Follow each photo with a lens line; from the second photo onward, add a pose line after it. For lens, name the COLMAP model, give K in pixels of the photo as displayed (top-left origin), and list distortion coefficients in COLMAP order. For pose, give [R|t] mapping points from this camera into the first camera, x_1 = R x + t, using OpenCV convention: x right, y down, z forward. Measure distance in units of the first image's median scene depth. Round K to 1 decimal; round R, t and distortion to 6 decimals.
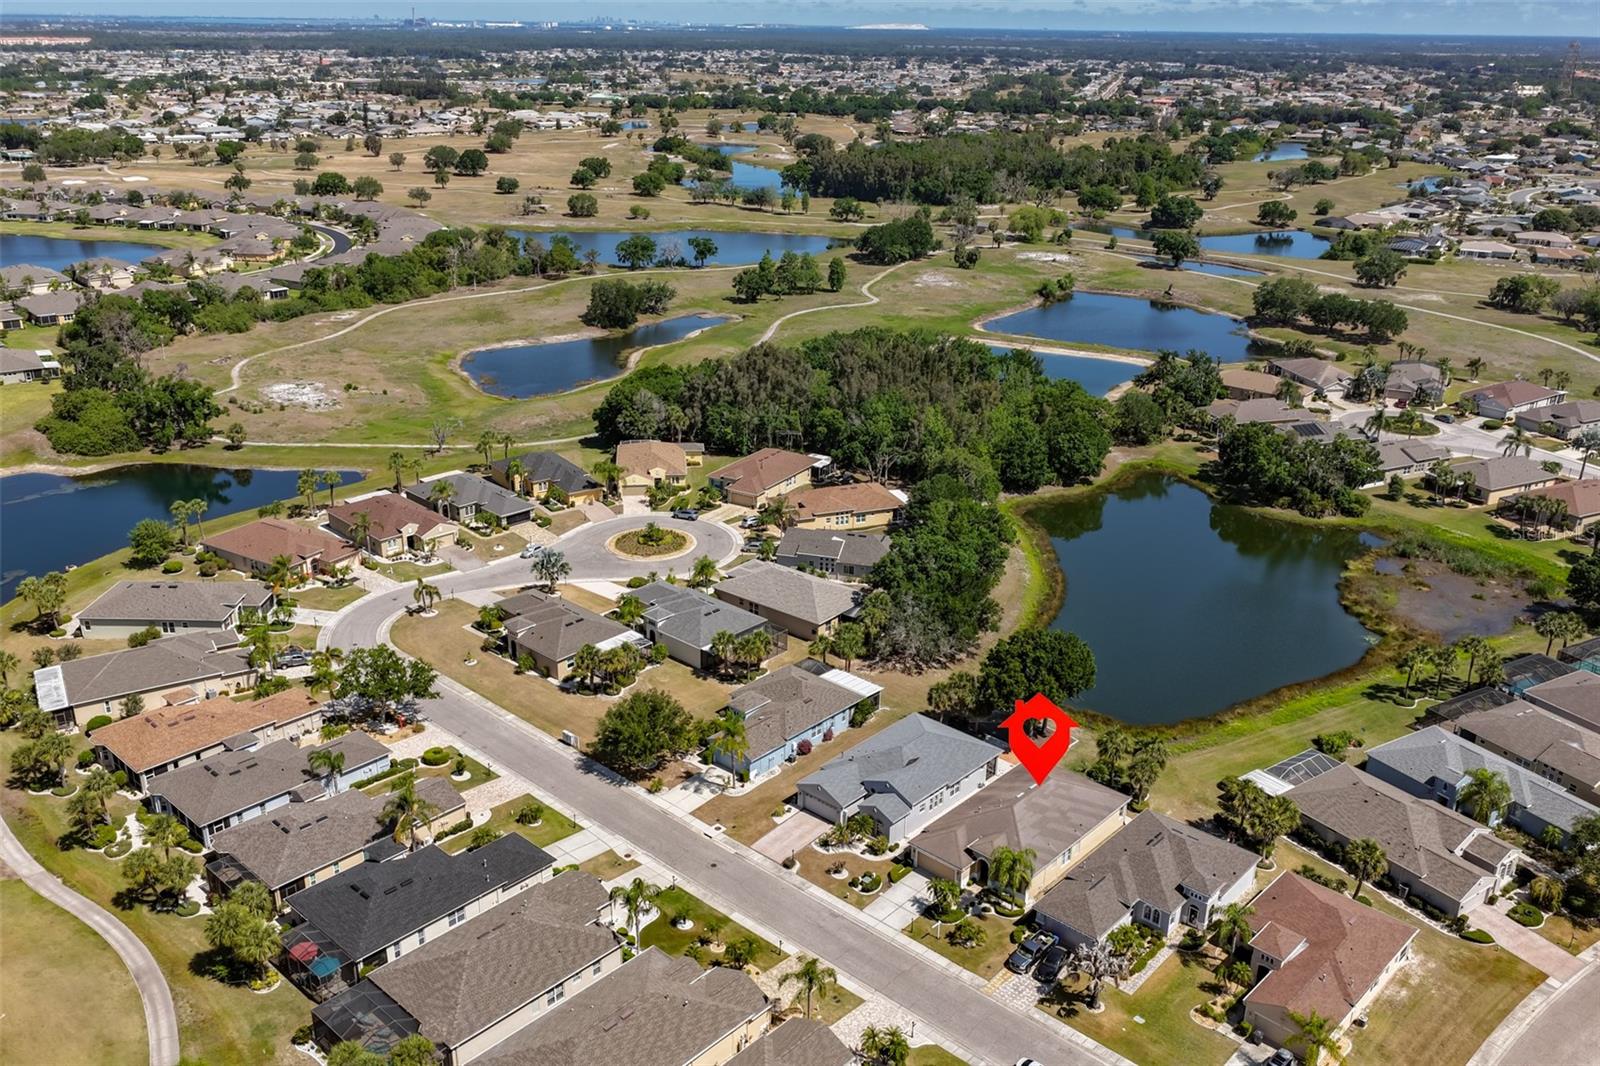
lens RADIAL K [[1324.1, 0, 800.0], [0, 1324.1, 533.0], [0, 0, 1]] dist [-0.017352, 0.041201]
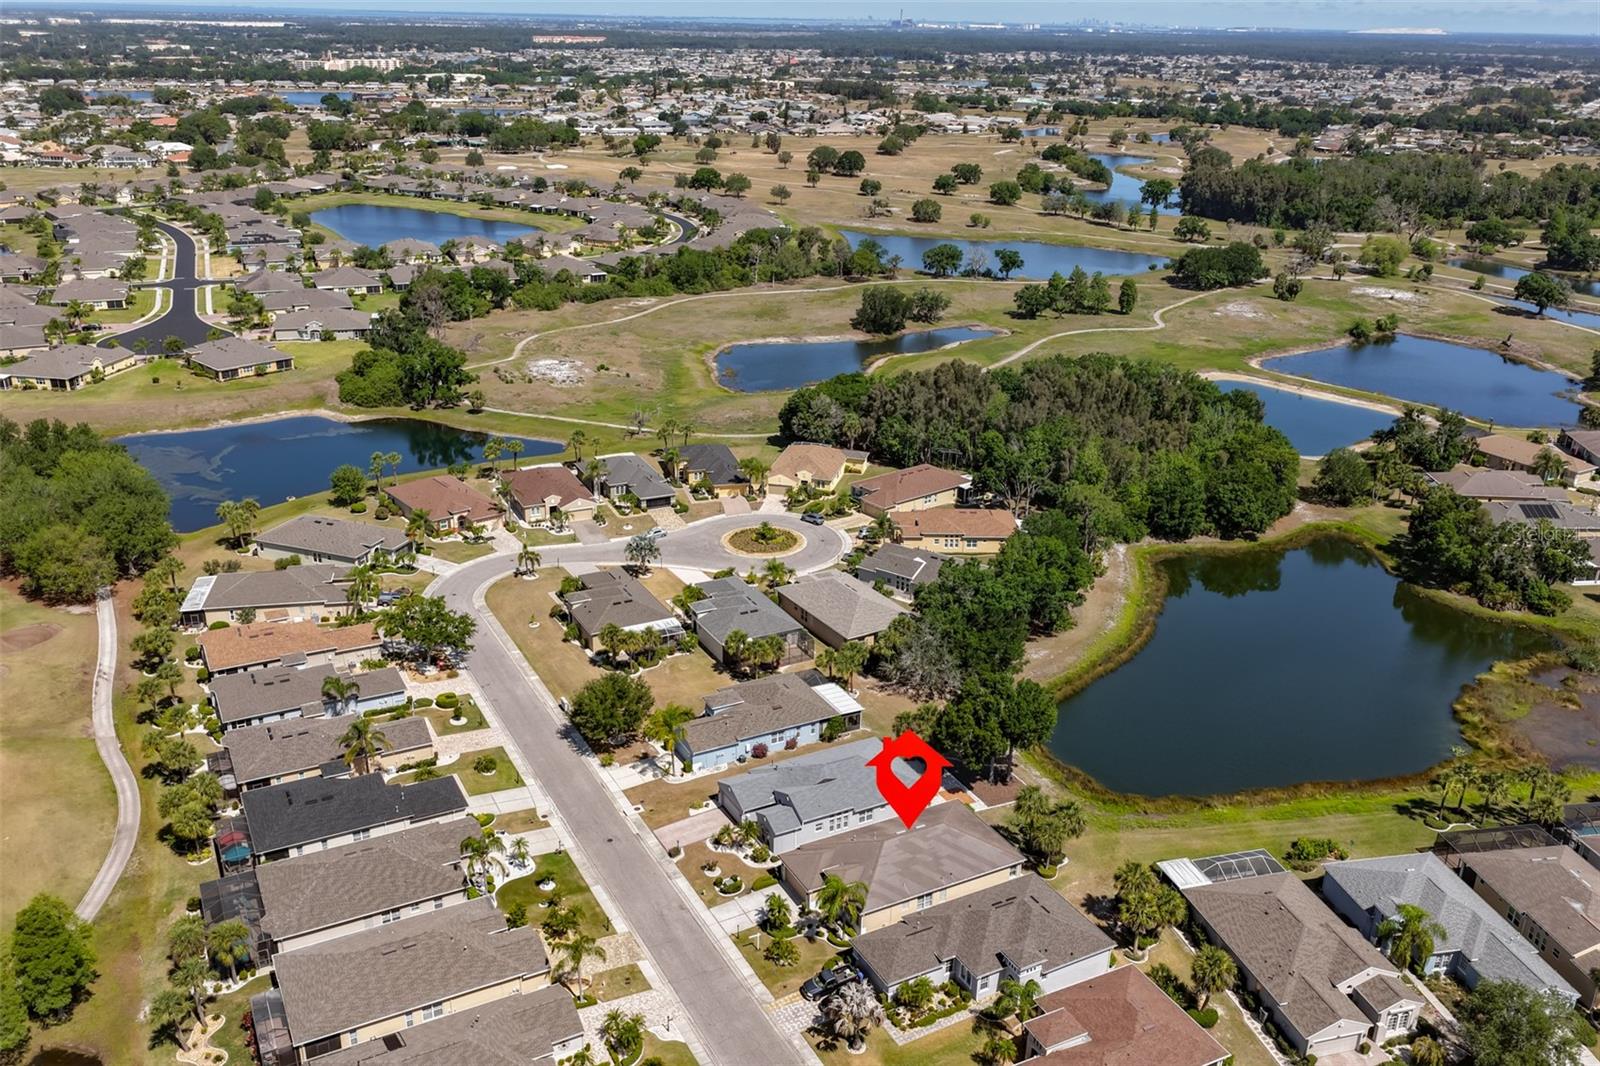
lens RADIAL K [[1324.1, 0, 800.0], [0, 1324.1, 533.0], [0, 0, 1]] dist [-0.017352, 0.041201]
pose [[0.942492, 0.126261, -0.309463, 0.221773], [-0.126611, 0.991770, 0.019041, -0.020713], [0.309320, 0.021236, 0.950721, 0.013841]]
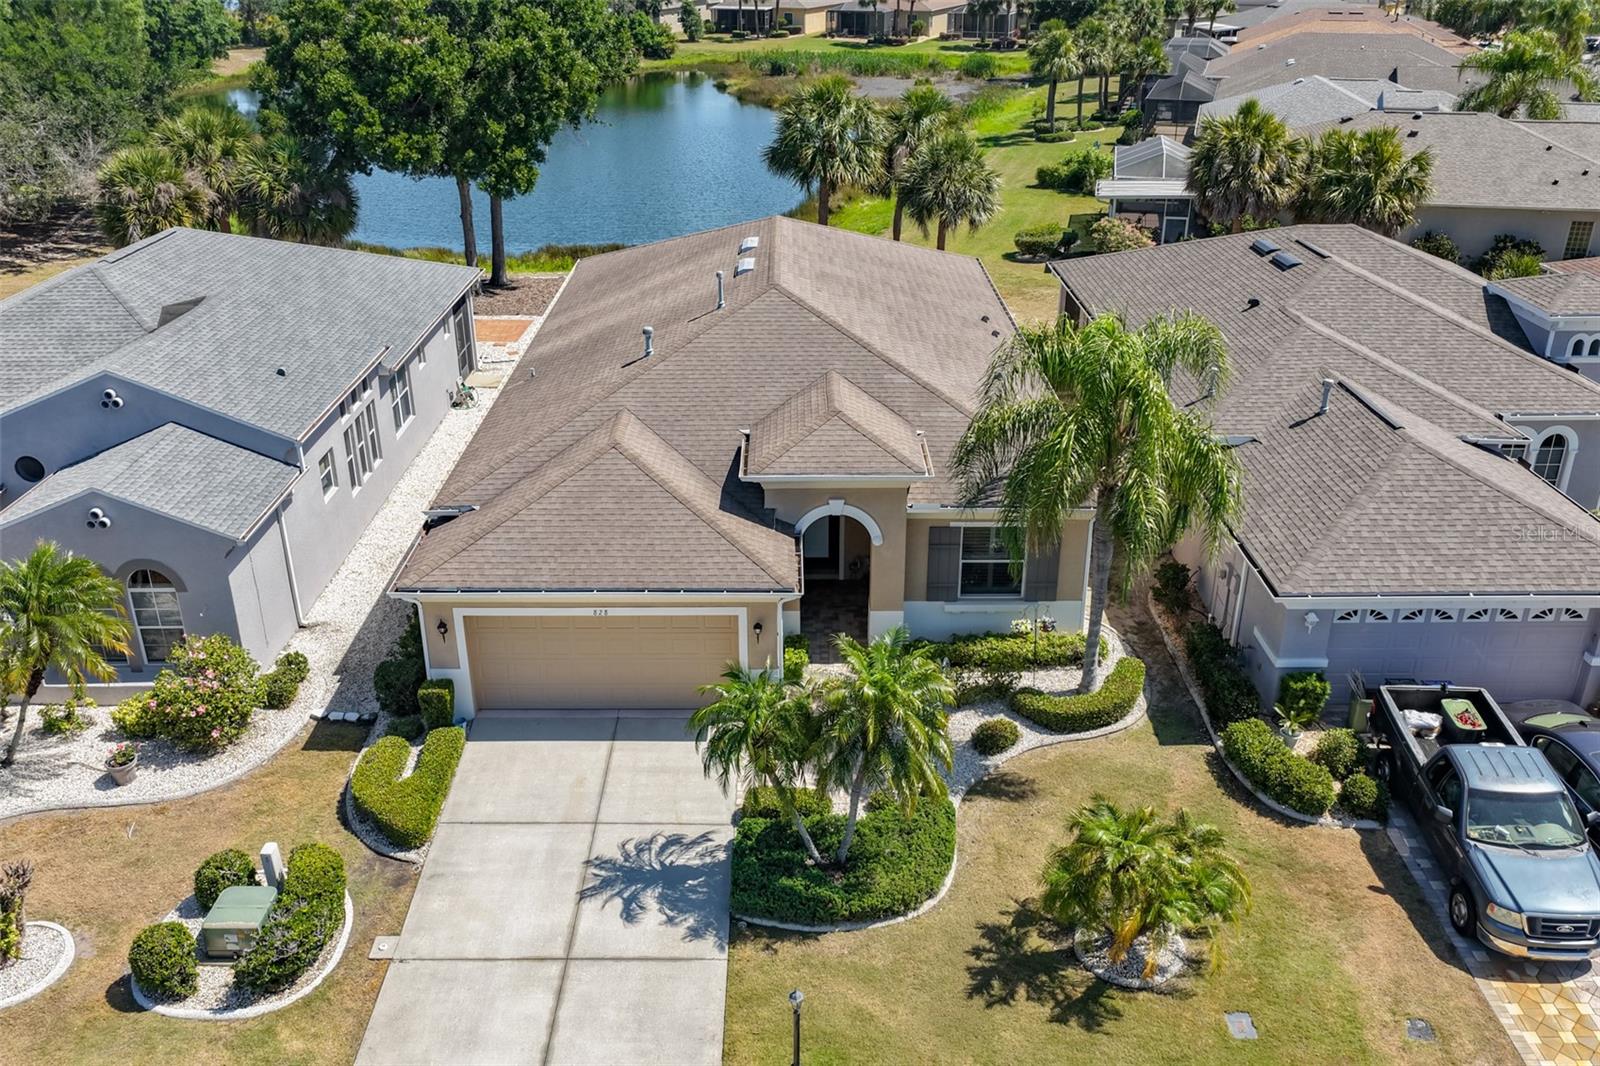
lens RADIAL K [[1324.1, 0, 800.0], [0, 1324.1, 533.0], [0, 0, 1]] dist [-0.017352, 0.041201]
pose [[0.730988, -0.296131, 0.614786, 0.010923], [0.254900, 0.954211, 0.156547, 0.123474], [-0.632994, 0.042275, 0.773001, 0.484510]]
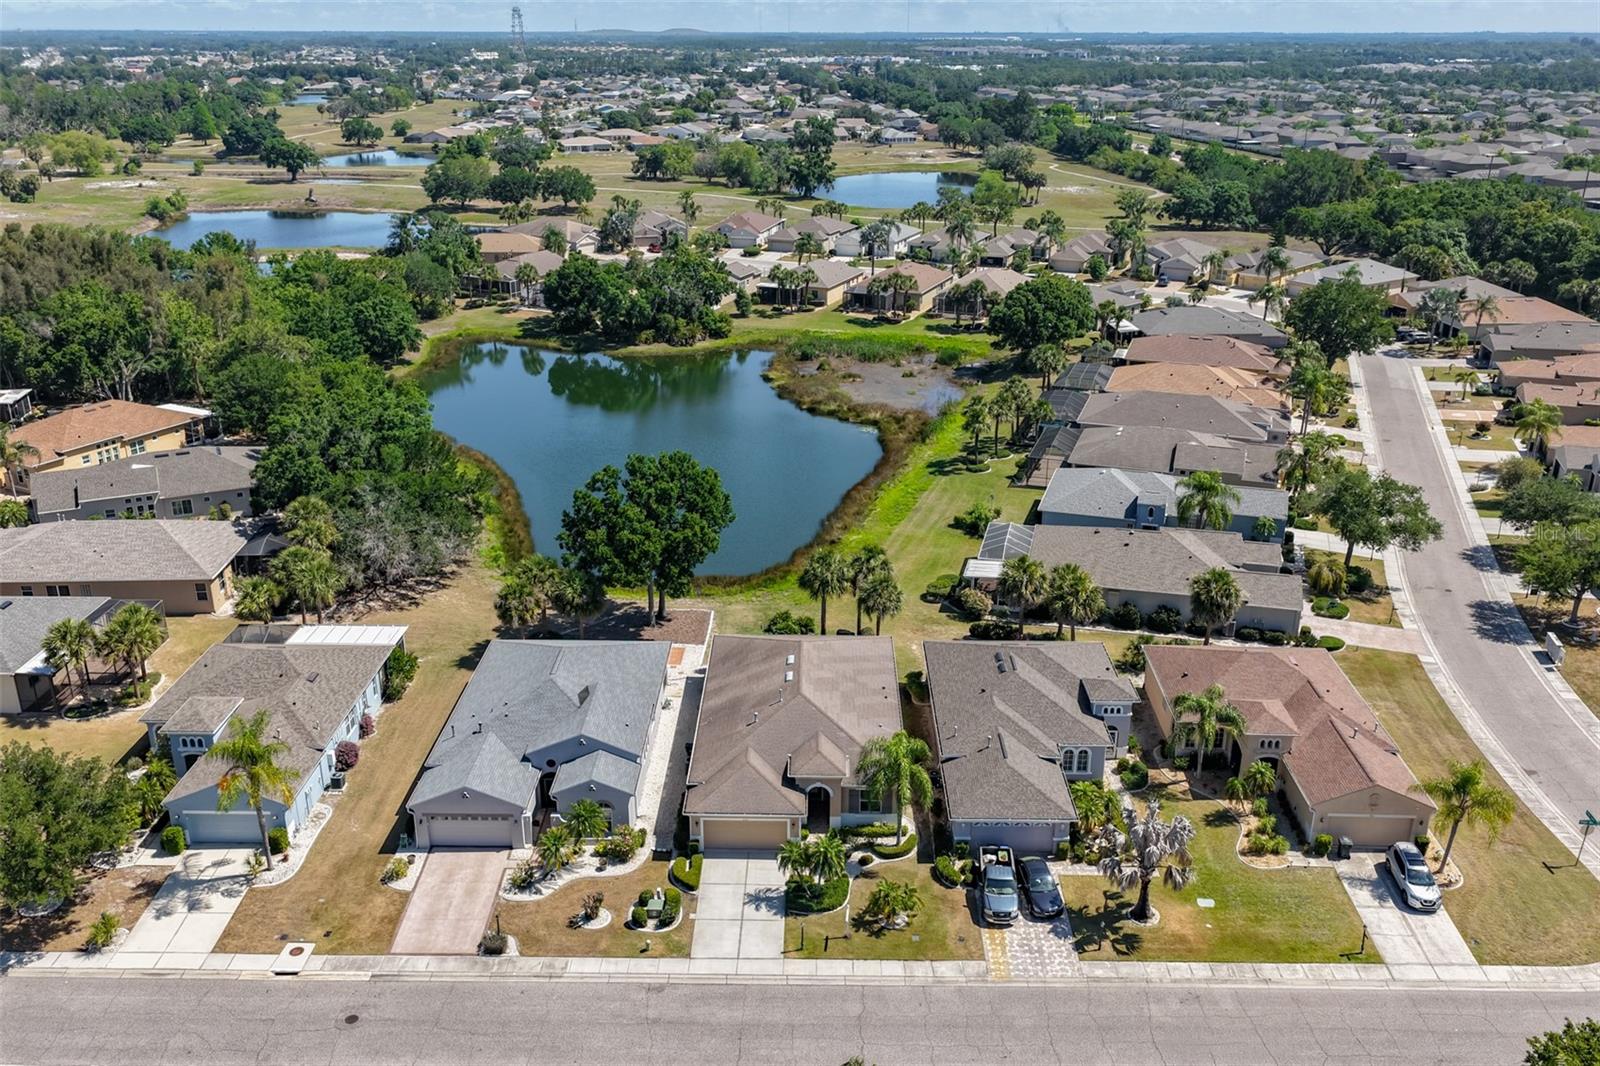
lens RADIAL K [[1324.1, 0, 800.0], [0, 1324.1, 533.0], [0, 0, 1]] dist [-0.017352, 0.041201]
pose [[0.746289, -0.245787, 0.618581, -0.113125], [0.245629, 0.965428, 0.087263, 0.048650], [-0.618643, 0.086818, 0.780860, 0.304682]]
